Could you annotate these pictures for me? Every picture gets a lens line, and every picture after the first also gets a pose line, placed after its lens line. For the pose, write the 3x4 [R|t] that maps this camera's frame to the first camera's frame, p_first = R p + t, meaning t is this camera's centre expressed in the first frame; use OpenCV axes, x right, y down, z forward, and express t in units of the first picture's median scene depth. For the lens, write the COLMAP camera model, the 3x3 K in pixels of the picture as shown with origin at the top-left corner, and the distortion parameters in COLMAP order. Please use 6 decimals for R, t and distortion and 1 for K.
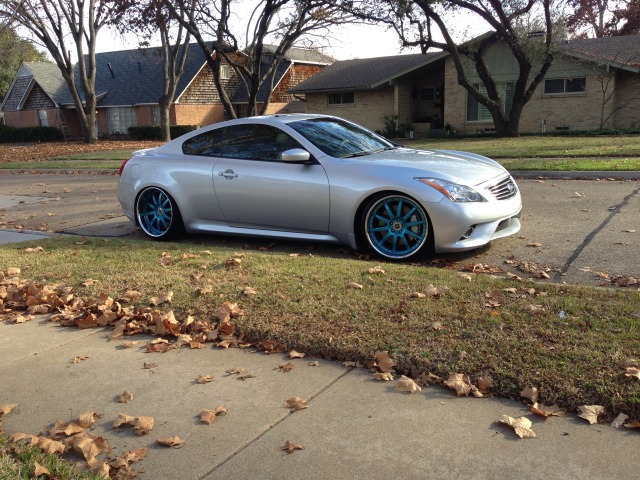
lens RADIAL K [[590.8, 0, 320.0], [0, 590.8, 240.0], [0, 0, 1]] dist [0.161241, -0.274896]
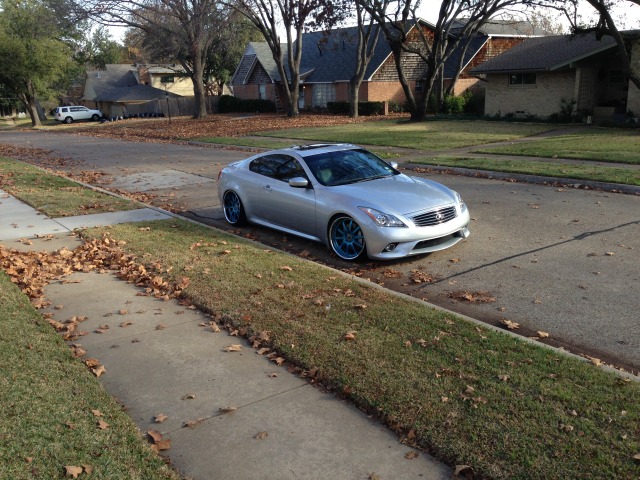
lens RADIAL K [[590.8, 0, 320.0], [0, 590.8, 240.0], [0, 0, 1]] dist [0.161241, -0.274896]
pose [[0.933015, 0.105353, -0.344071, 0.089300], [-0.083768, 0.993502, 0.077053, -0.019545], [0.349952, -0.043070, 0.935777, -0.062373]]
